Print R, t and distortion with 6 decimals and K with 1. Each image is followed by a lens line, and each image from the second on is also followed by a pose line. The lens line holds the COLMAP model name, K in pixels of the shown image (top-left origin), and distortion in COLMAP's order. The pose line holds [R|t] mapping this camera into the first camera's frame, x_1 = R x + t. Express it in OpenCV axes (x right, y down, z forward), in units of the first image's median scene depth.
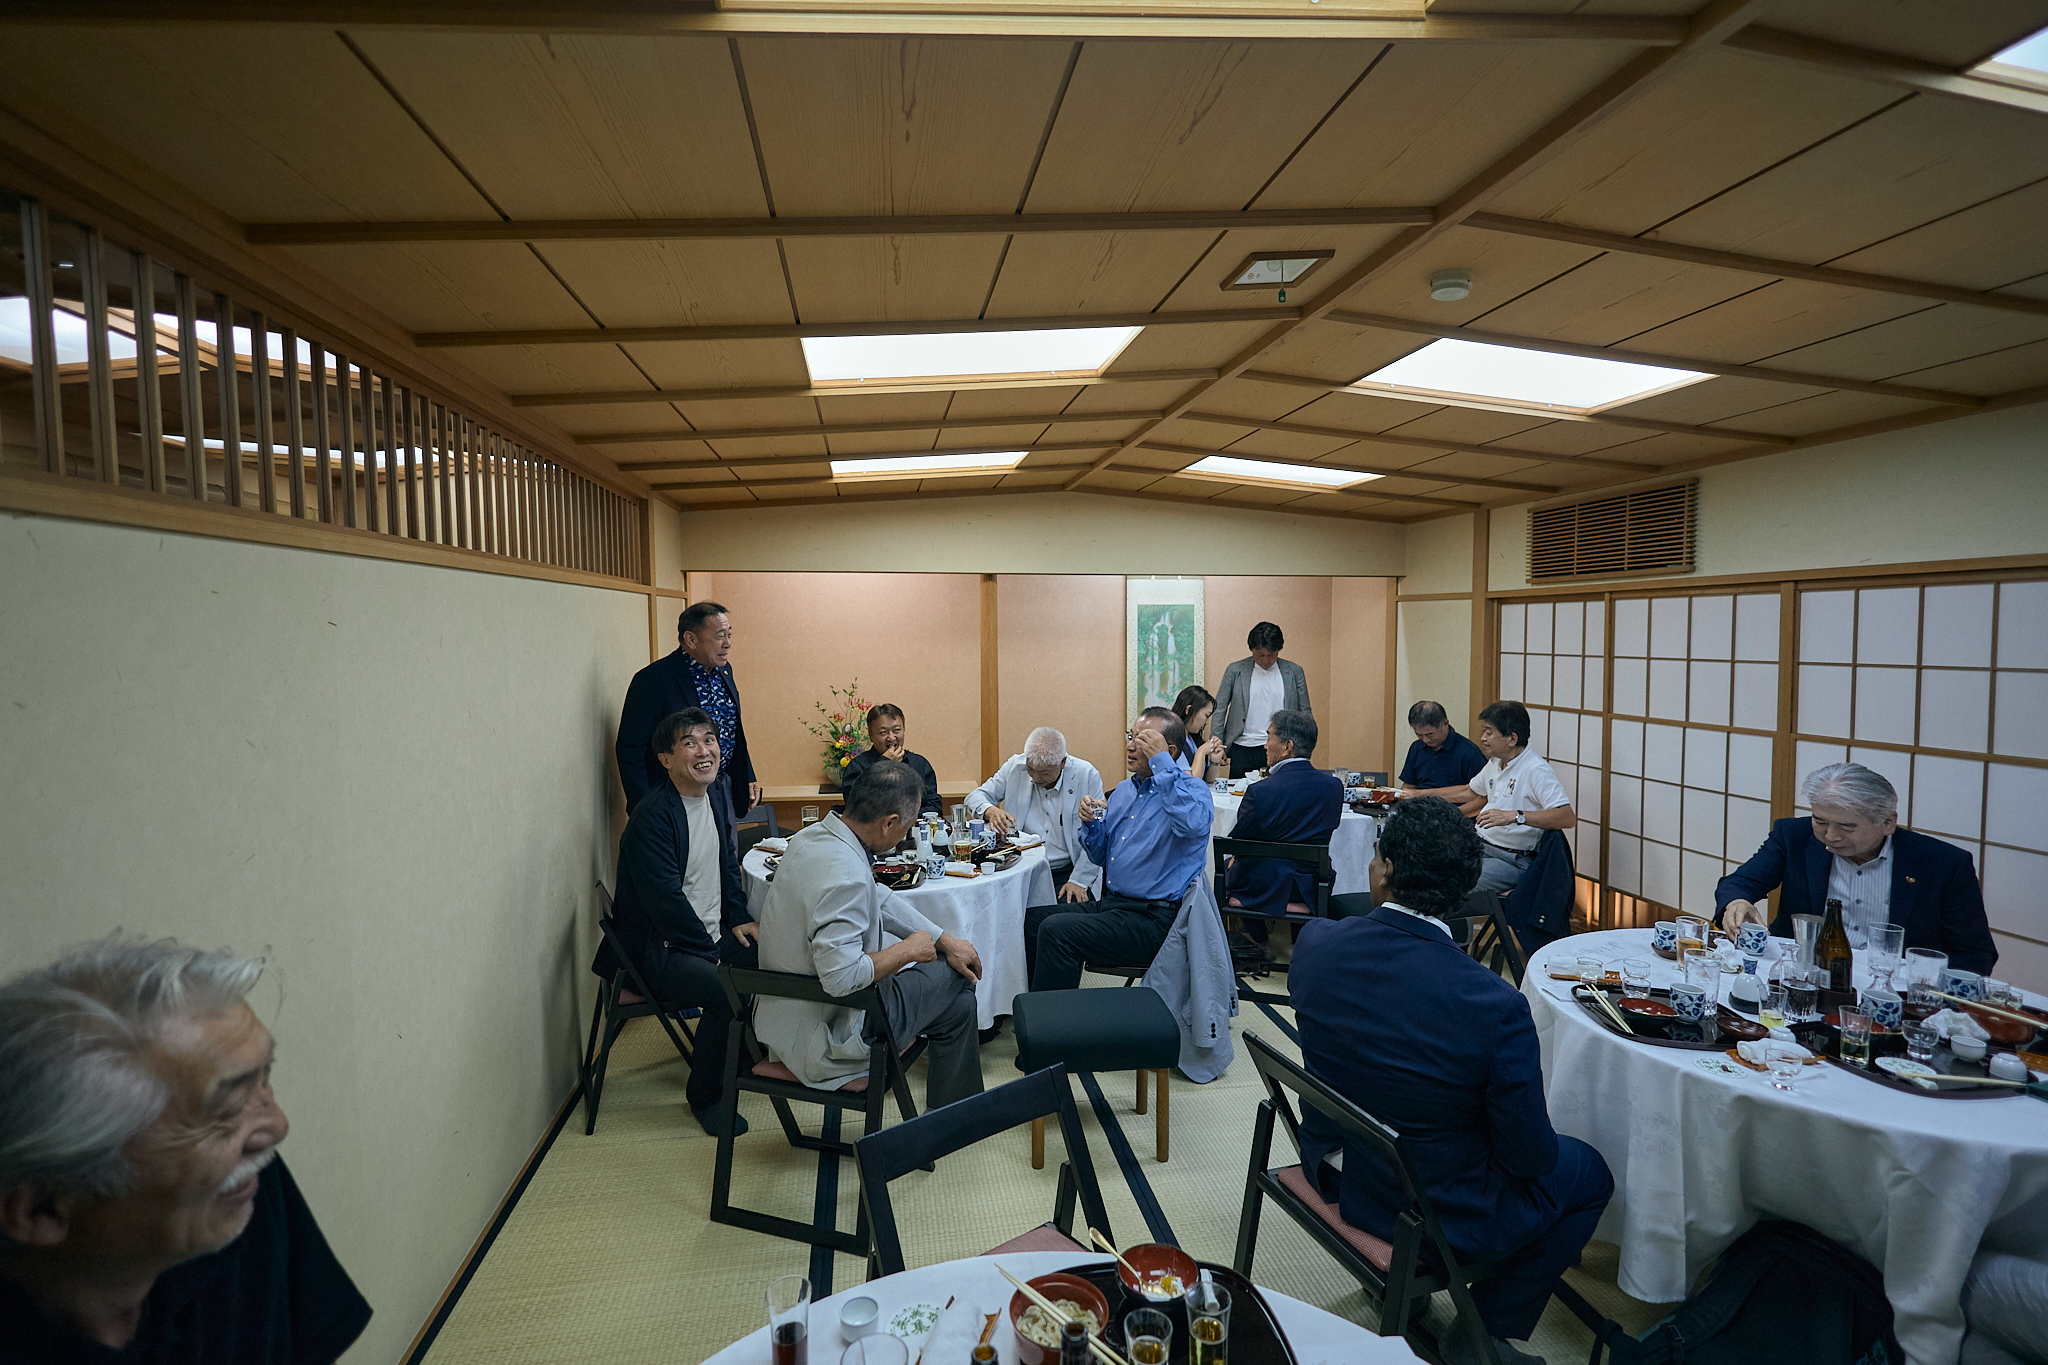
lens RADIAL K [[944.4, 0, 1024.3], [0, 944.4, 680.2], [0, 0, 1]] dist [0.006568, -0.001807]
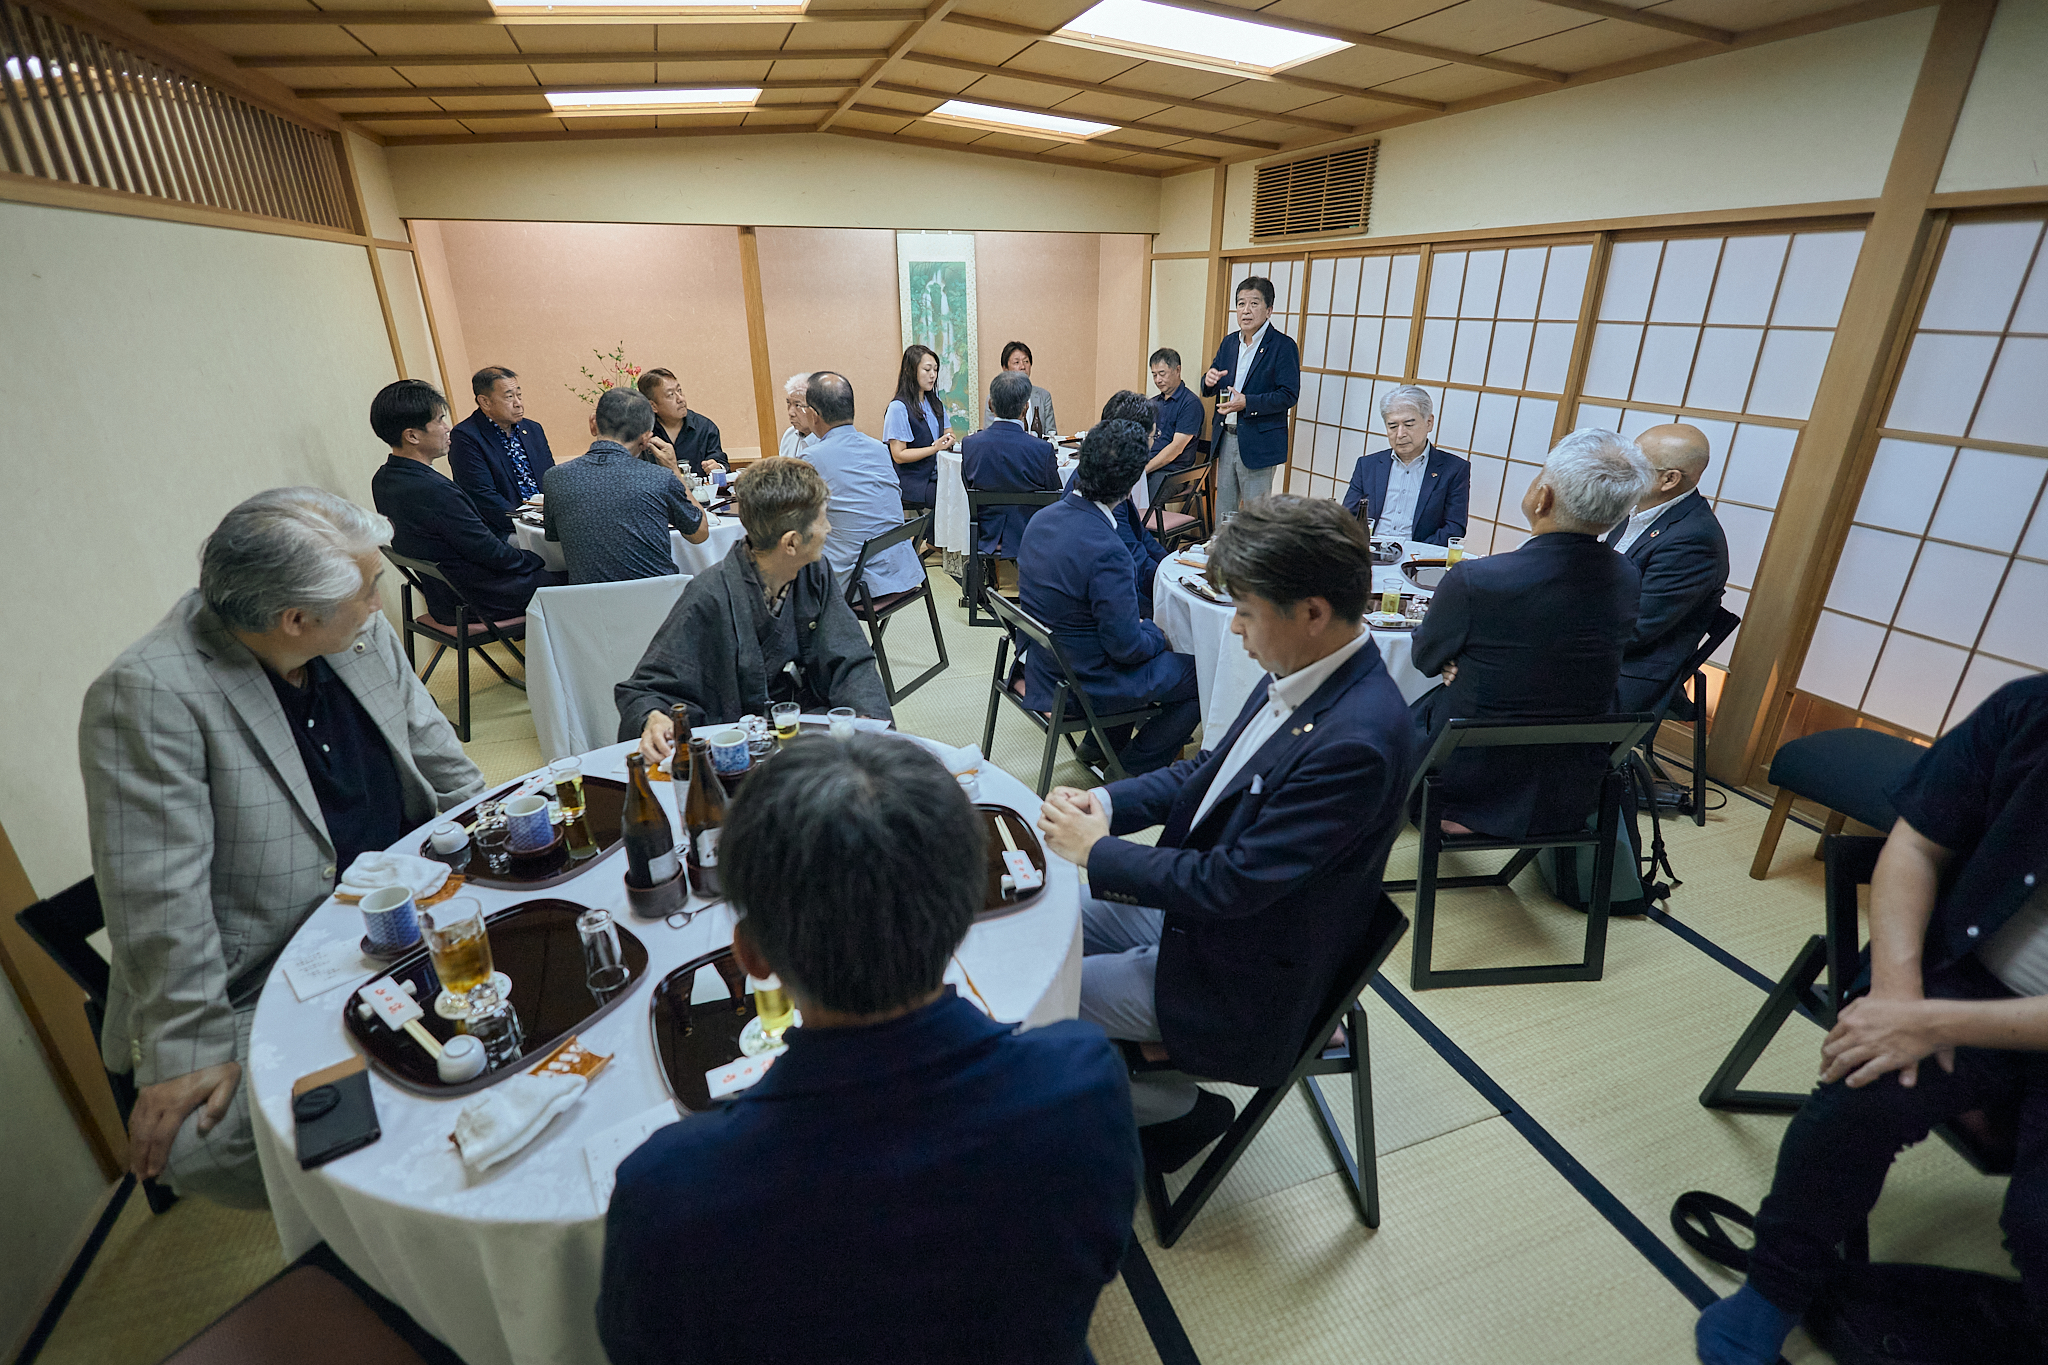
lens RADIAL K [[944.4, 0, 1023.4], [0, 944.4, 676.0], [0, 0, 1]] dist [0.006568, -0.001807]
pose [[0.983882, -0.066768, 0.165888, 0.070003], [0.008790, 0.944615, 0.328063, 0.011460], [-0.178604, -0.321317, 0.929976, -0.150541]]
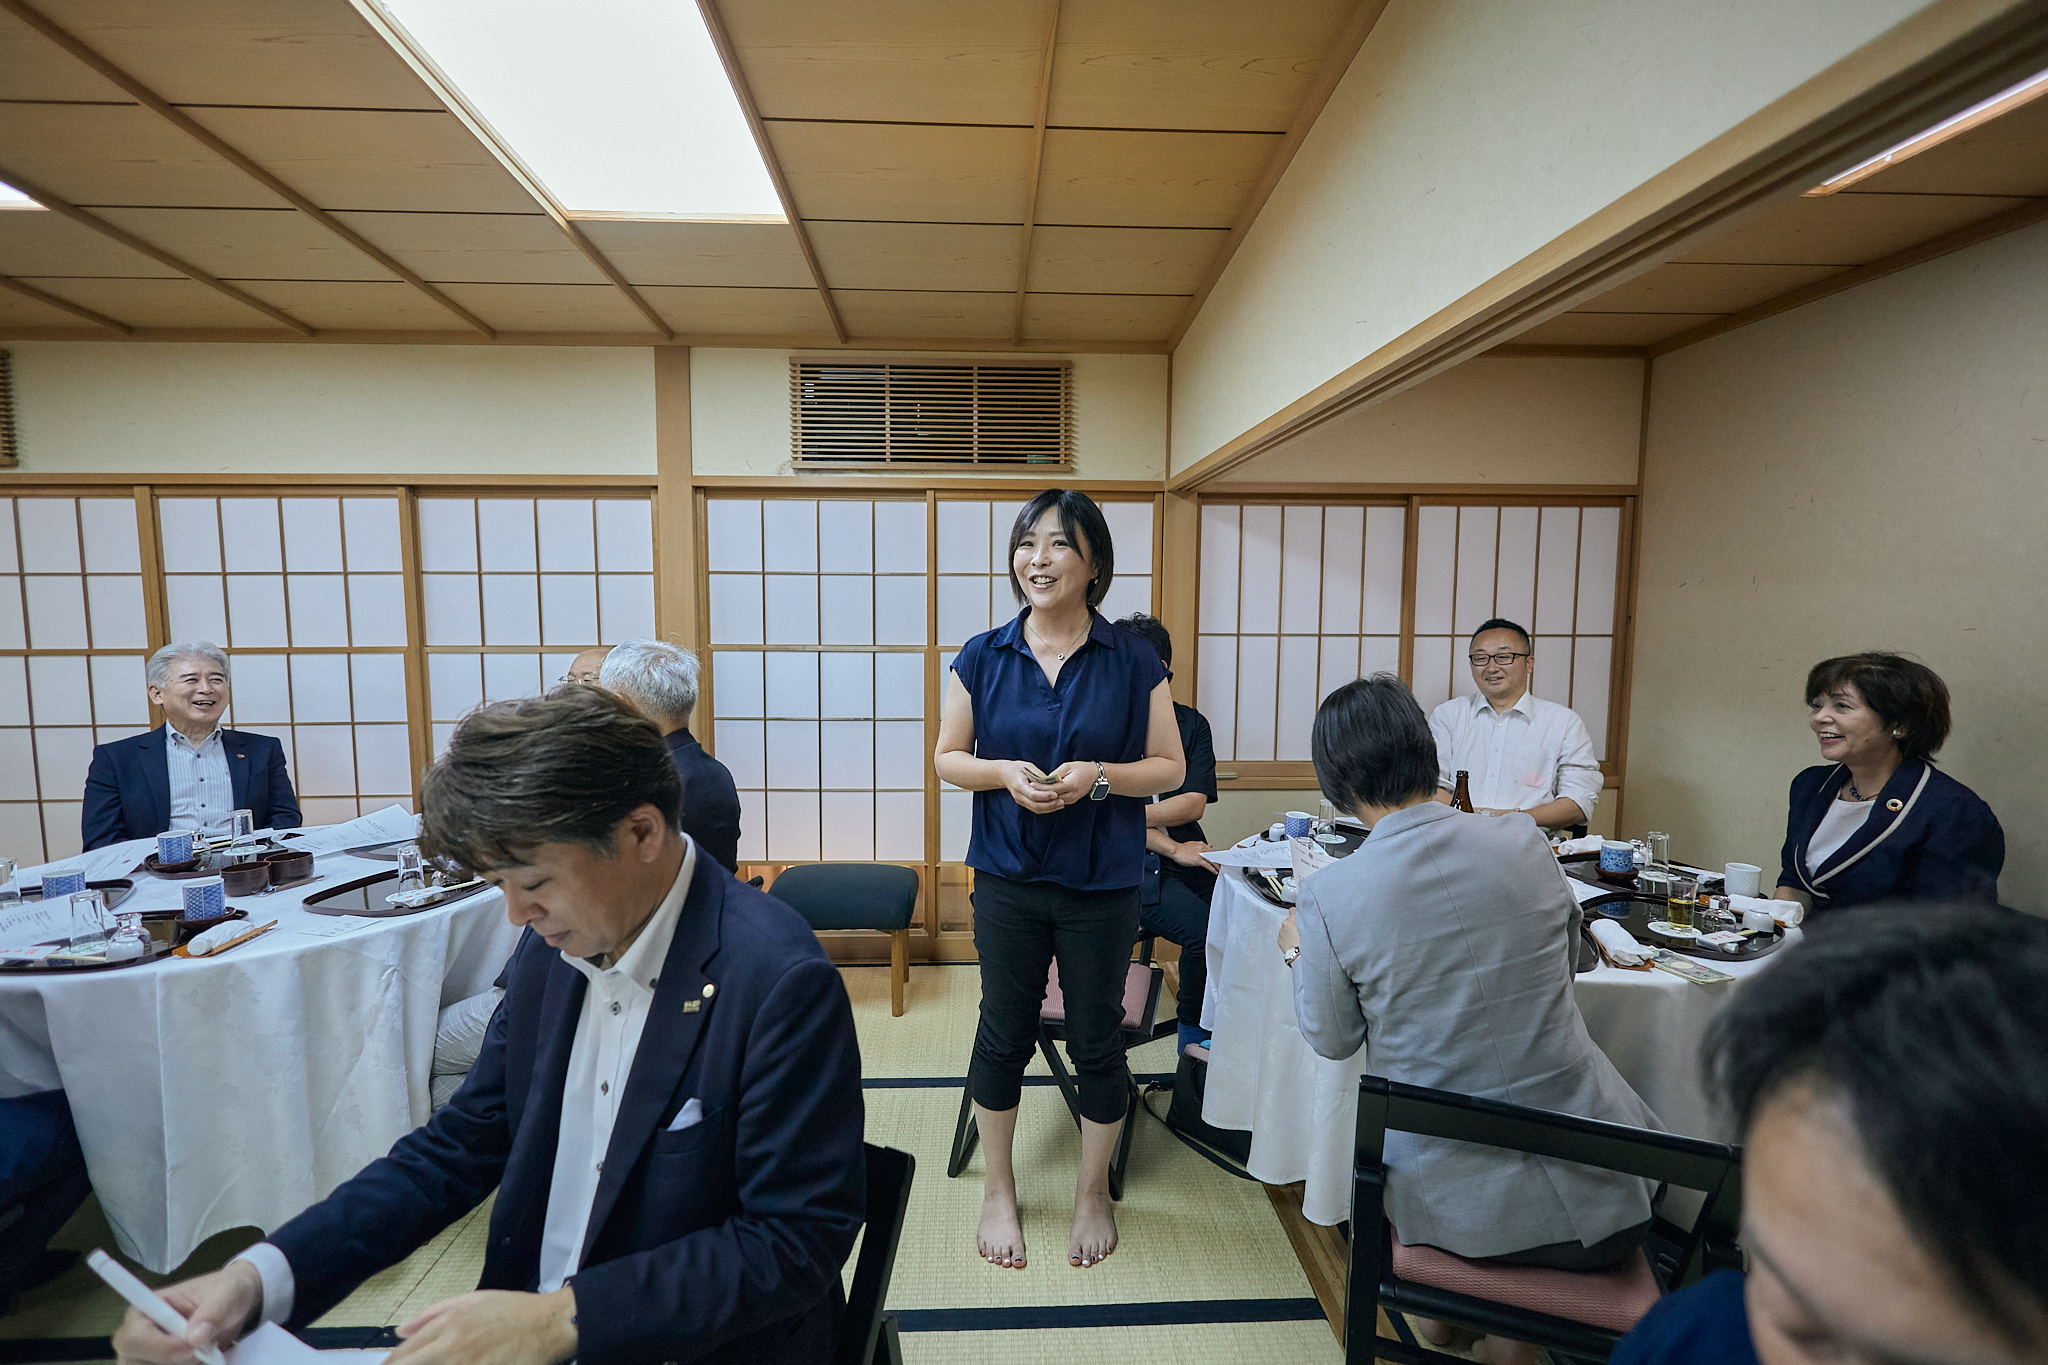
lens RADIAL K [[944.4, 0, 1023.3], [0, 944.4, 676.3], [0, 0, 1]] dist [0.006568, -0.001807]
pose [[0.121005, -0.077669, 0.989609, -0.019847], [0.054730, 0.995940, 0.071474, 0.053588], [-0.991142, 0.045513, 0.124764, 0.031795]]
